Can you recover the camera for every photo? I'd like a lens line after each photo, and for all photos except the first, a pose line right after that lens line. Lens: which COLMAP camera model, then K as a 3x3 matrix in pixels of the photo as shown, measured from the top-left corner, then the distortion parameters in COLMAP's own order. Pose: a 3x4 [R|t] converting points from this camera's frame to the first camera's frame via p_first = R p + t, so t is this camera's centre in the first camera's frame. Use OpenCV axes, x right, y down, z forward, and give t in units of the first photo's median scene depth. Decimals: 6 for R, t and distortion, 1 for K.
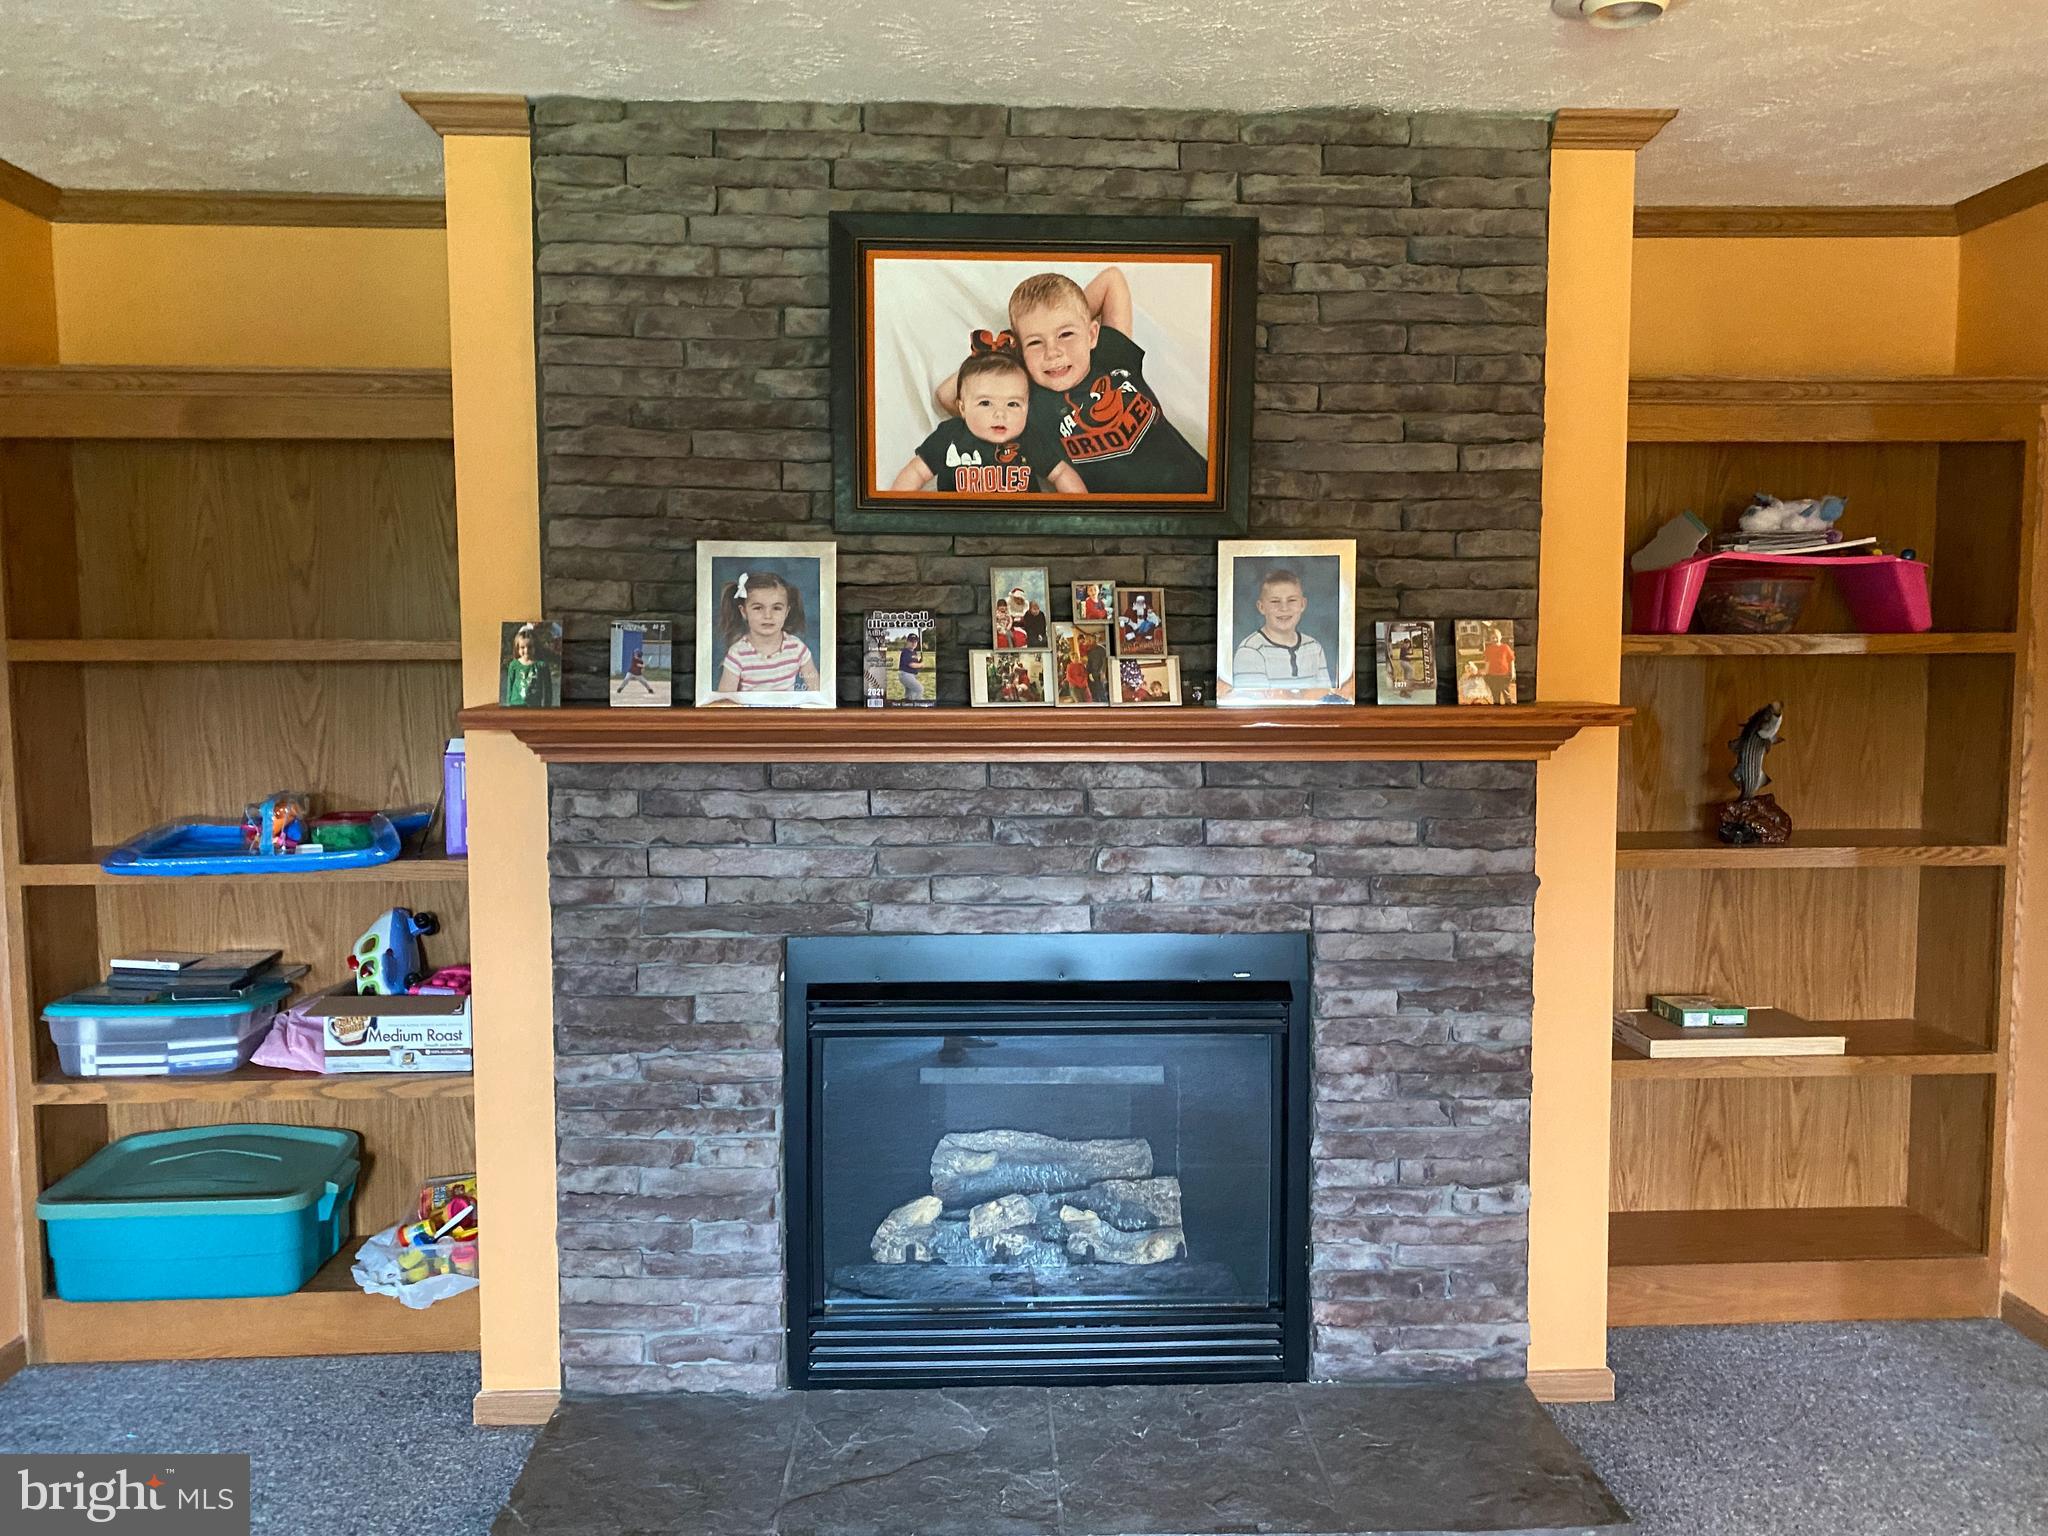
lens RADIAL K [[1572.9, 0, 1013.7], [0, 1572.9, 762.9], [0, 0, 1]] dist [0.076285, -0.082908]
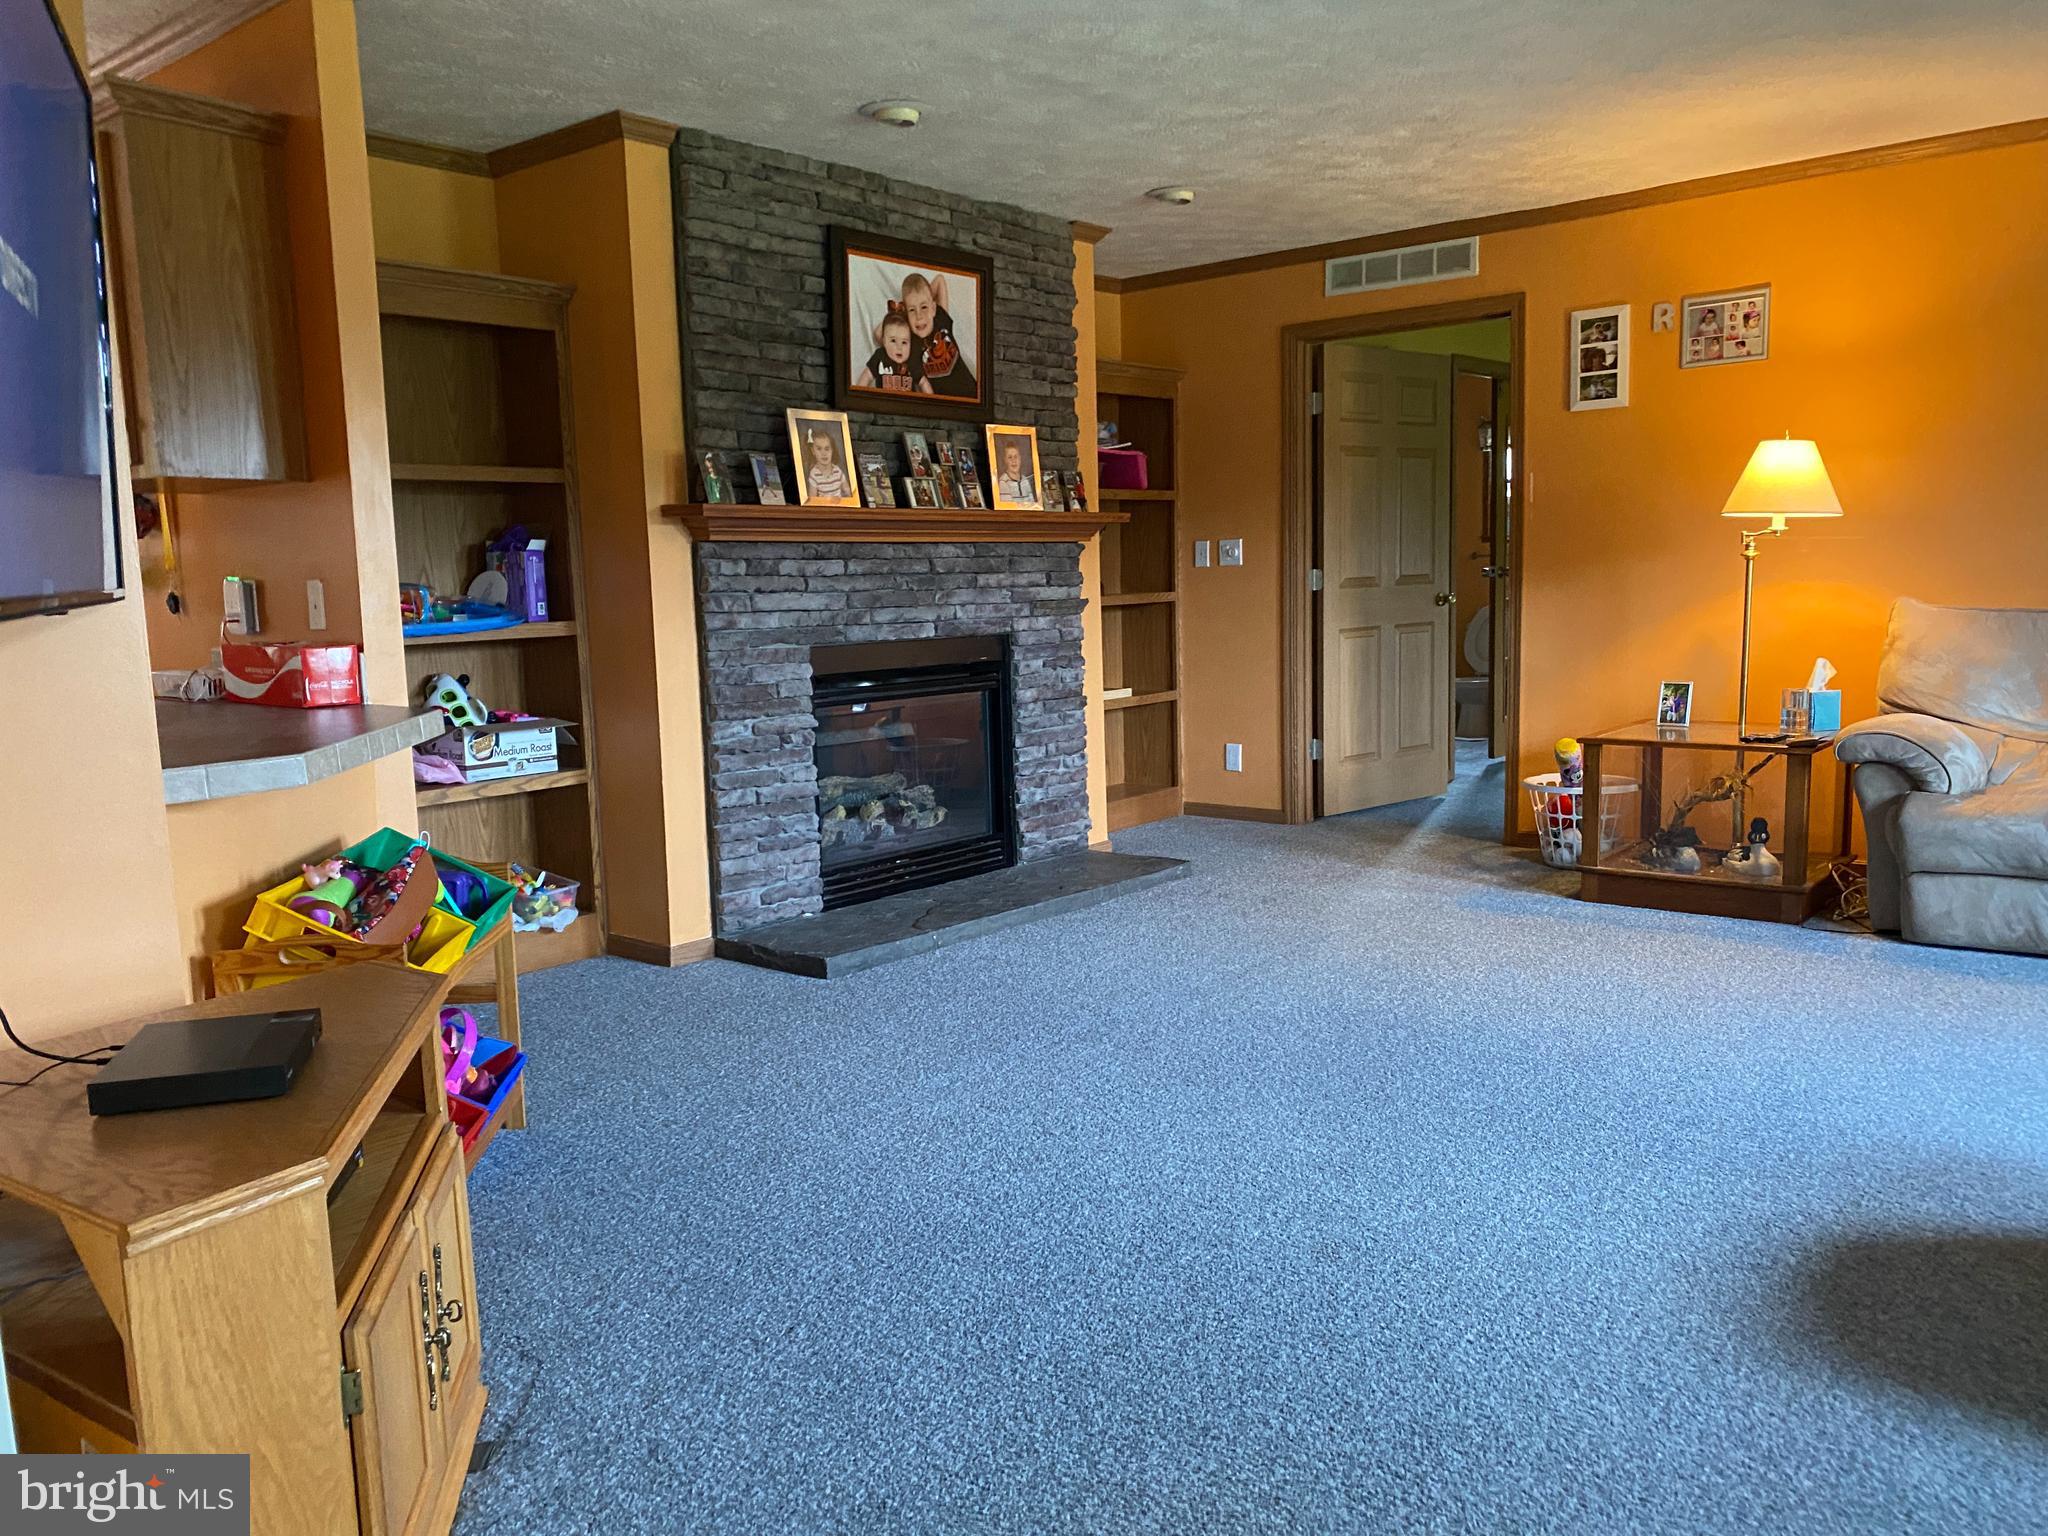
lens RADIAL K [[1572.9, 0, 1026.0], [0, 1572.9, 772.5], [0, 0, 1]] dist [0.076285, -0.082908]
pose [[0.680000, -0.110863, 0.724782, -1.278165], [0.082513, 0.993794, 0.074596, 0.142195], [-0.728555, 0.009079, 0.684928, -0.354617]]
